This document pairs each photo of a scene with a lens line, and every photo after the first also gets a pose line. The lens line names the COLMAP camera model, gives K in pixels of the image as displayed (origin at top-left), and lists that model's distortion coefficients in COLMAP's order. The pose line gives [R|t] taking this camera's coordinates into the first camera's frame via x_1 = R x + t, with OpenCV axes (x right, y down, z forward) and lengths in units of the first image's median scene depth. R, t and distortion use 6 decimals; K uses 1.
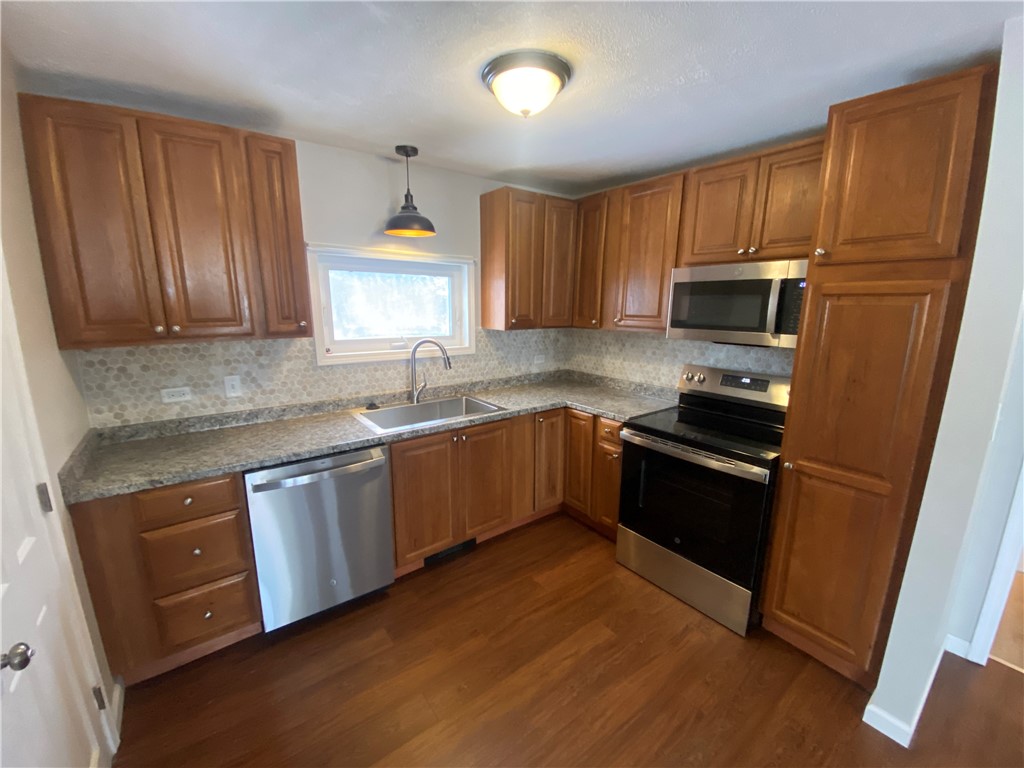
lens RADIAL K [[405.8, 0, 510.3], [0, 405.8, 388.7], [0, 0, 1]] dist [0.024429, -0.026613]
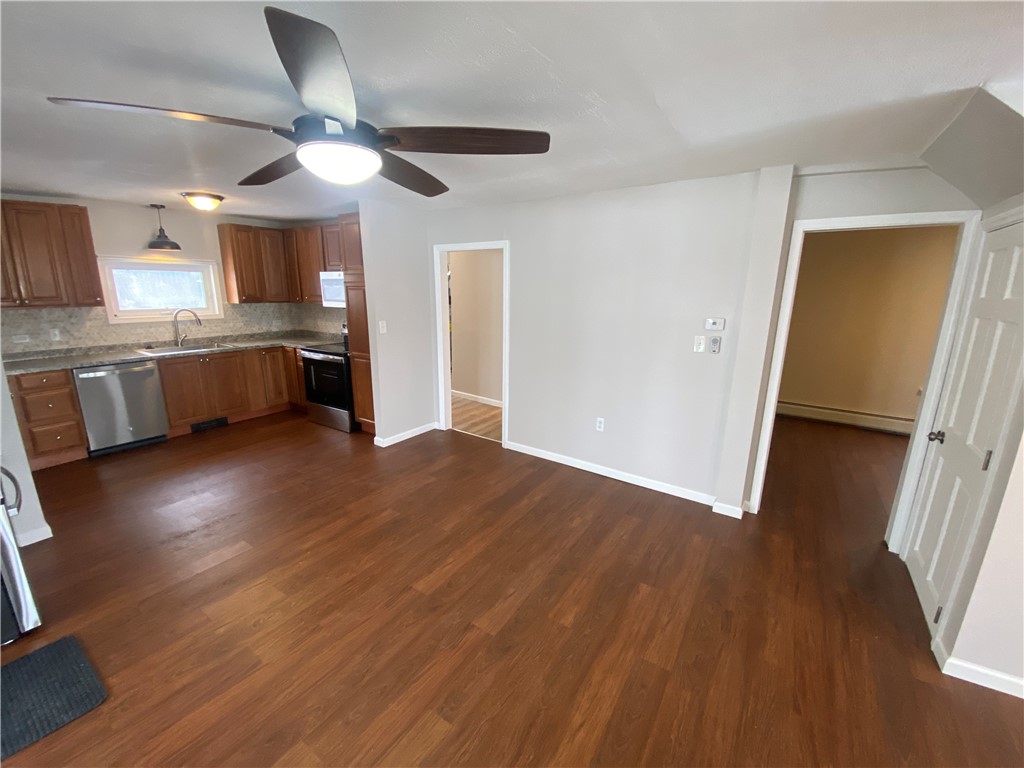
lens RADIAL K [[414.8, 0, 509.5], [0, 414.8, 387.4], [0, 0, 1]] dist [0.025557, -0.021555]
pose [[0.942051, -0.072723, 0.327492, 0.506781], [0.062035, 0.997148, 0.042978, 0.227618], [-0.329684, -0.020172, 0.943876, -1.180872]]
